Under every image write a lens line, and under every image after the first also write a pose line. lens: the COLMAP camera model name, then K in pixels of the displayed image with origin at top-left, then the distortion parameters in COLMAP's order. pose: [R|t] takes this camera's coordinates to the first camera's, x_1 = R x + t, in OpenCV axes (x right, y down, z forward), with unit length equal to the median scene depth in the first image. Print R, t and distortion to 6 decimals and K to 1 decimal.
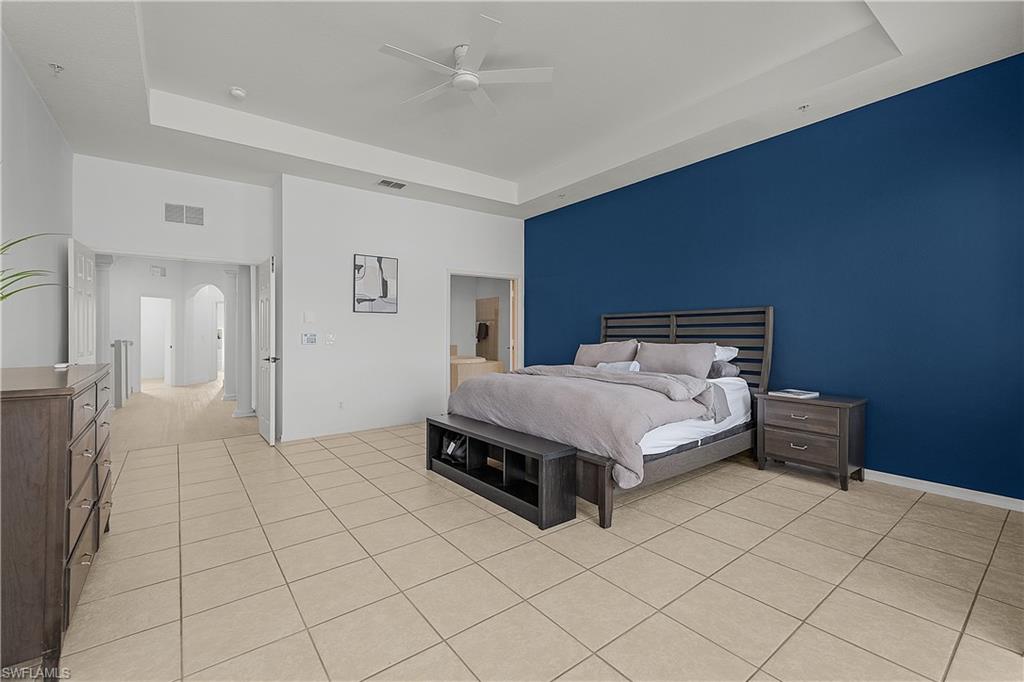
lens RADIAL K [[436.3, 0, 494.7], [0, 436.3, 344.4], [0, 0, 1]] dist [-0.004304, 0.001187]
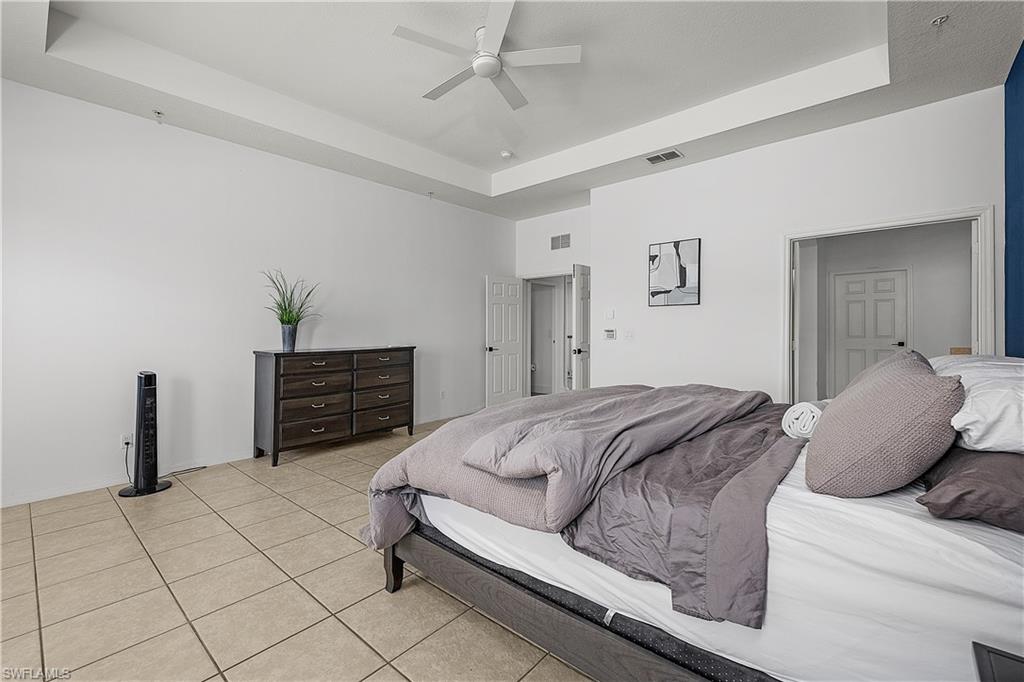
lens RADIAL K [[436.3, 0, 535.4], [0, 436.3, 330.1], [0, 0, 1]] dist [-0.004304, 0.001187]
pose [[0.229646, 0.005393, -0.973259, 0.594160], [-0.019585, 0.999808, 0.000918, -0.020942], [0.973077, 0.018851, 0.229707, 0.603548]]
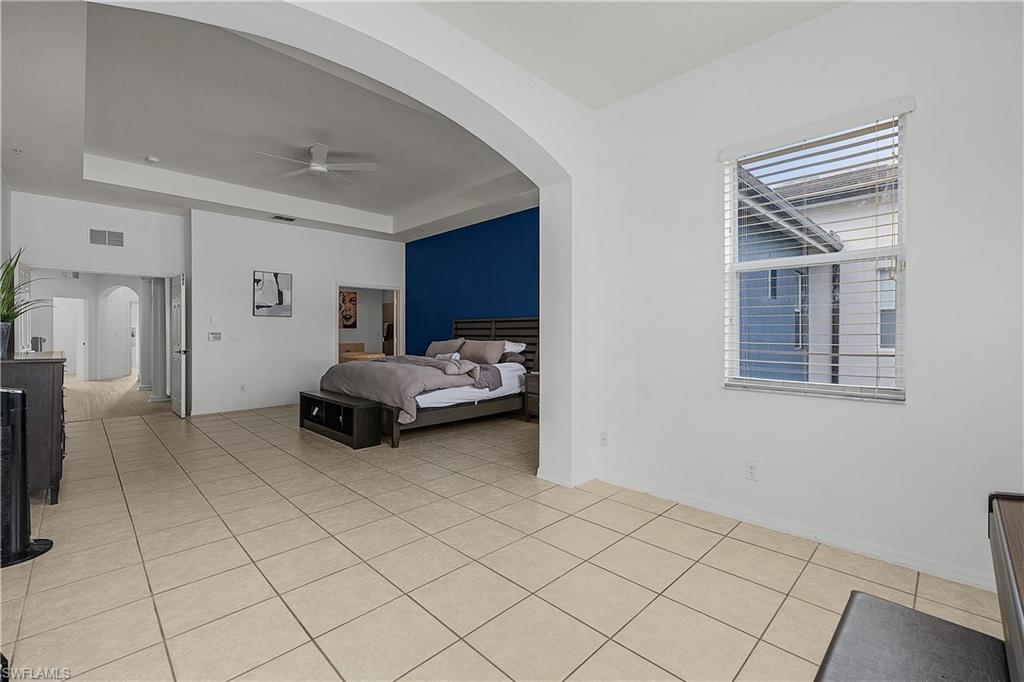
lens RADIAL K [[436.3, 0, 505.7], [0, 436.3, 347.8], [0, 0, 1]] dist [-0.004304, 0.001187]
pose [[0.988853, 0.001359, 0.148892, 0.243725], [-0.002423, 0.999973, 0.006968, 0.010298], [-0.148879, -0.007251, 0.988829, -0.420707]]
